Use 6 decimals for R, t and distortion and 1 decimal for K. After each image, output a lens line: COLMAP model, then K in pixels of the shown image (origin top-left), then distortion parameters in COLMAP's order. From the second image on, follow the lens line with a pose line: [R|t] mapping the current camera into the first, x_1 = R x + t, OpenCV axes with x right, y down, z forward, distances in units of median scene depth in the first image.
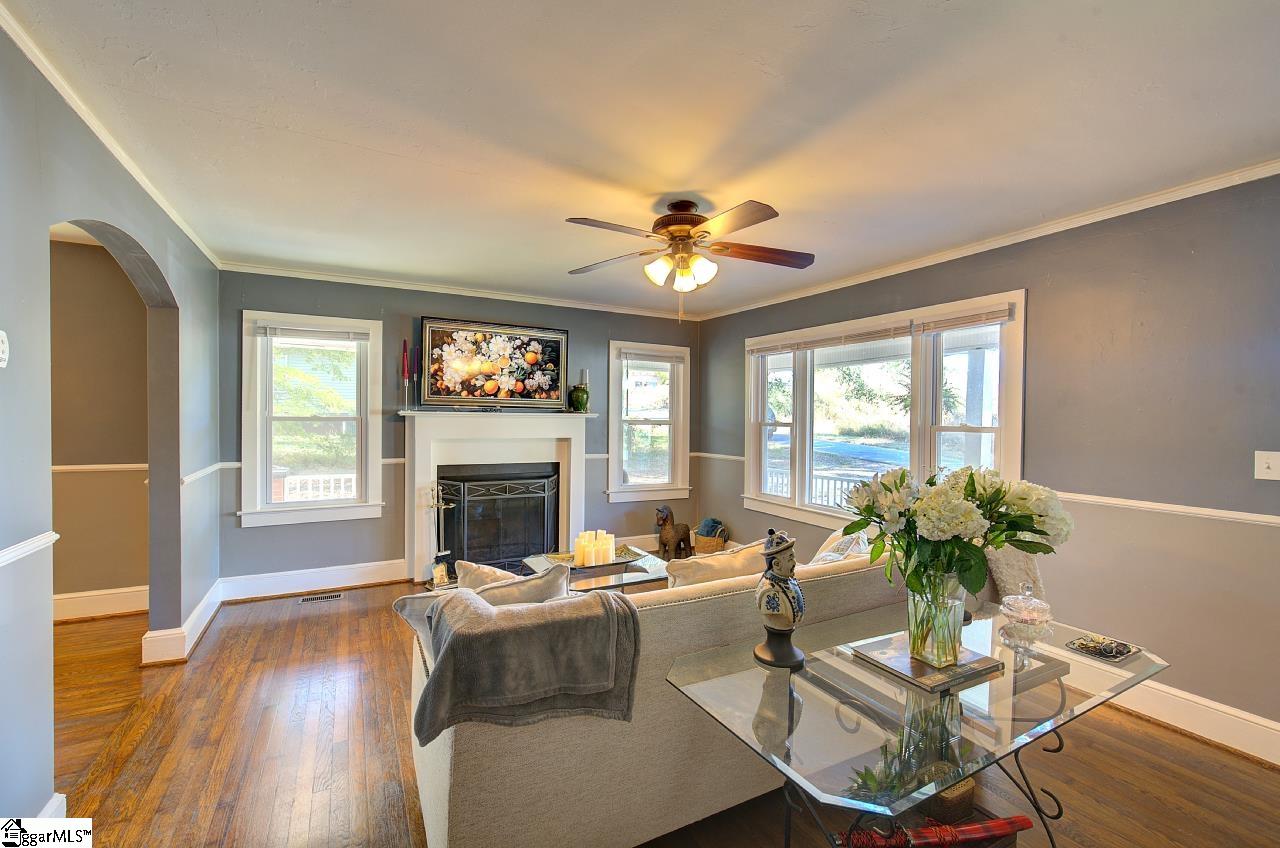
lens RADIAL K [[555.9, 0, 640.1], [0, 555.9, 425.2], [0, 0, 1]] dist [-0.001144, 0.000216]
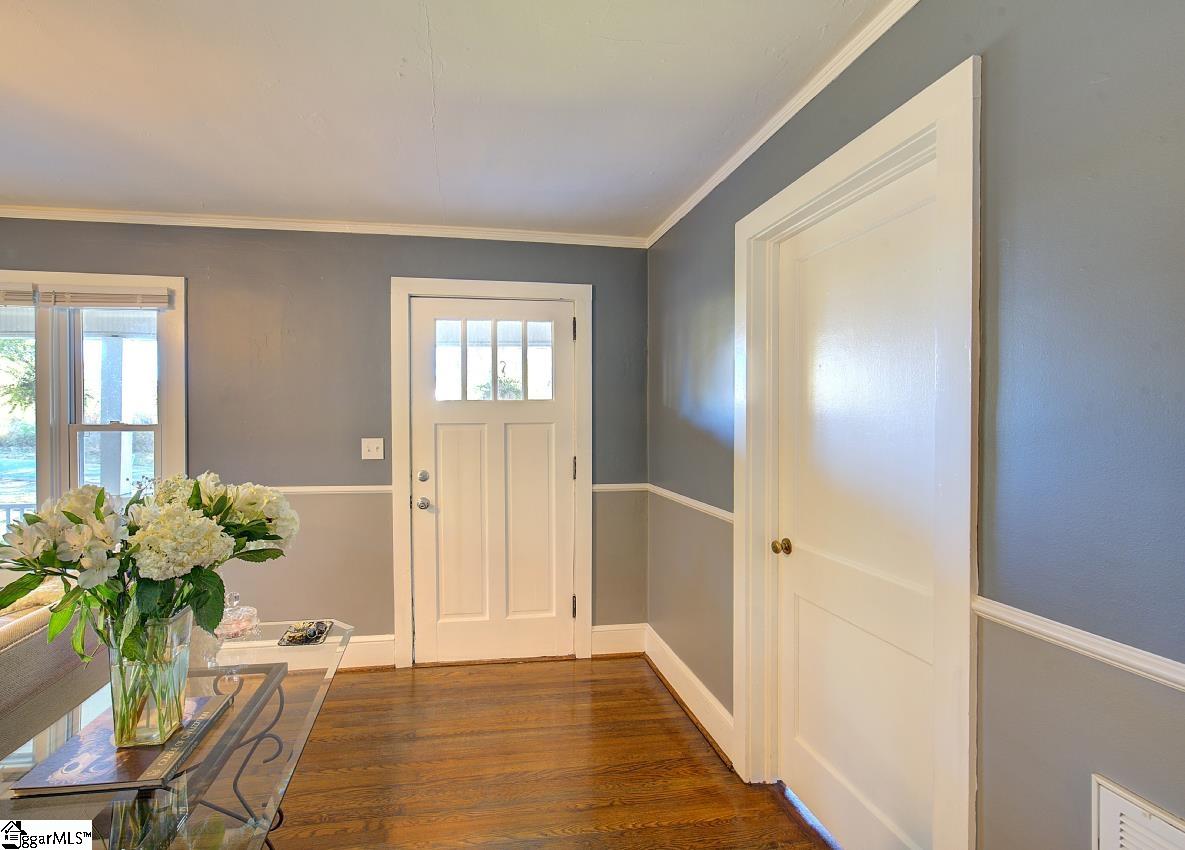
lens RADIAL K [[552.7, 0, 546.2], [0, 552.7, 427.4], [0, 0, 1]] dist [0.000447, -0.000086]
pose [[0.329126, -0.023289, 0.943999, 0.004672], [0.014880, 0.999700, 0.019476, -0.000149], [-0.944169, 0.007637, 0.329374, 0.130704]]
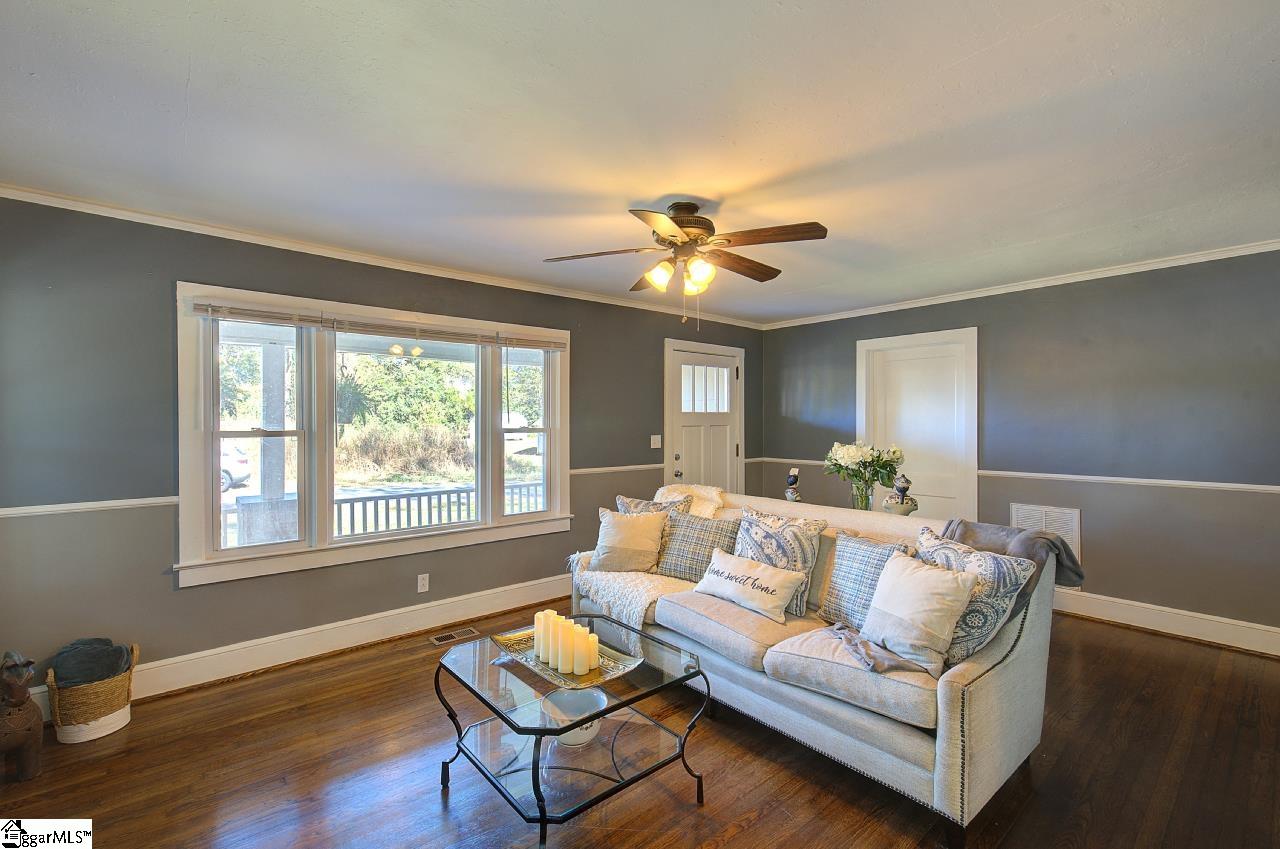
lens RADIAL K [[555.9, 0, 640.1], [0, 555.9, 425.7], [0, 0, 1]] dist [-0.001144, 0.000216]
pose [[-0.216325, -0.018990, 0.976137, -0.861937], [0.013751, 0.999652, 0.022495, -0.035802], [-0.976225, 0.018289, -0.215989, 1.286920]]
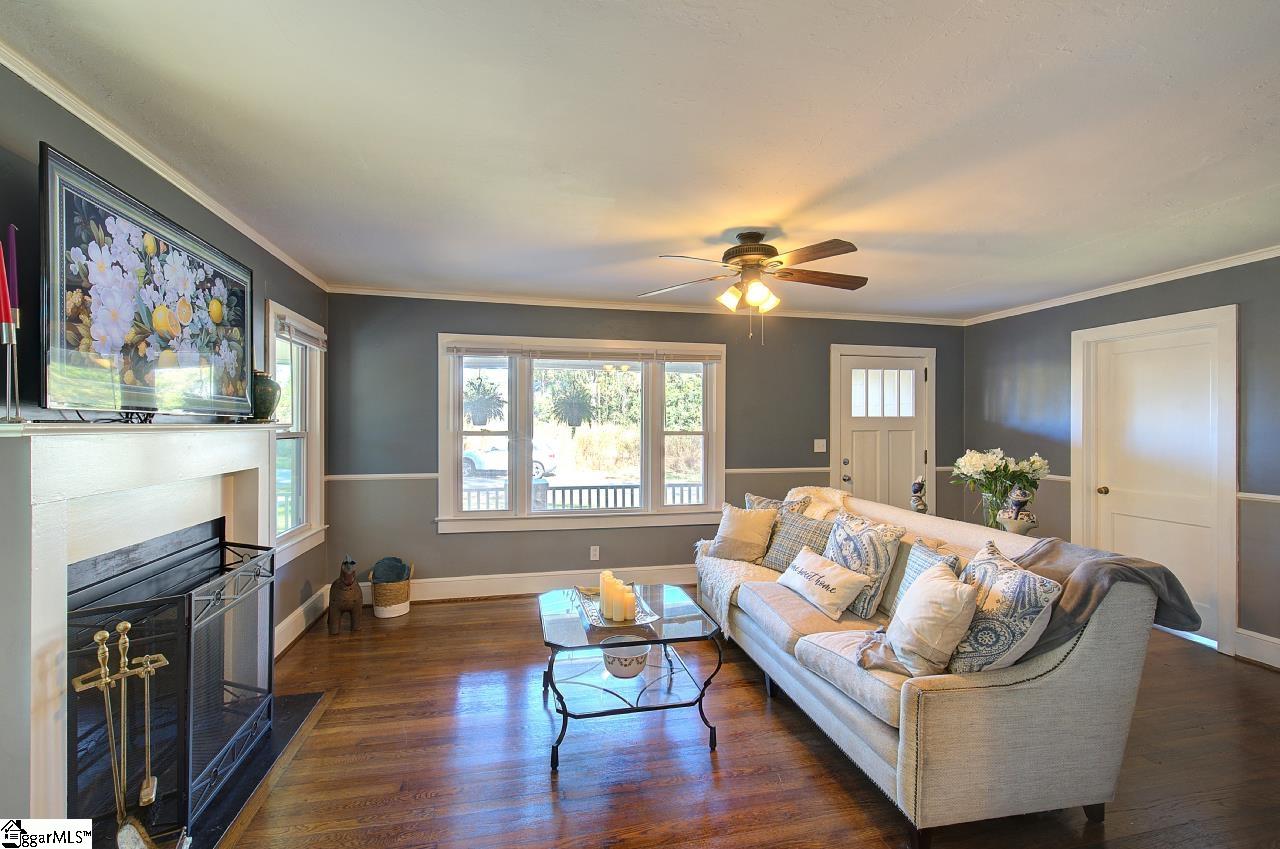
lens RADIAL K [[547.3, 0, 639.7], [0, 547.3, 426.8], [0, 0, 1]] dist [-0.001181, -0.000015]
pose [[0.266767, -0.014758, 0.963648, -1.021141], [0.014530, 0.999831, 0.011290, -0.034493], [-0.963652, 0.010990, 0.266936, 0.926057]]
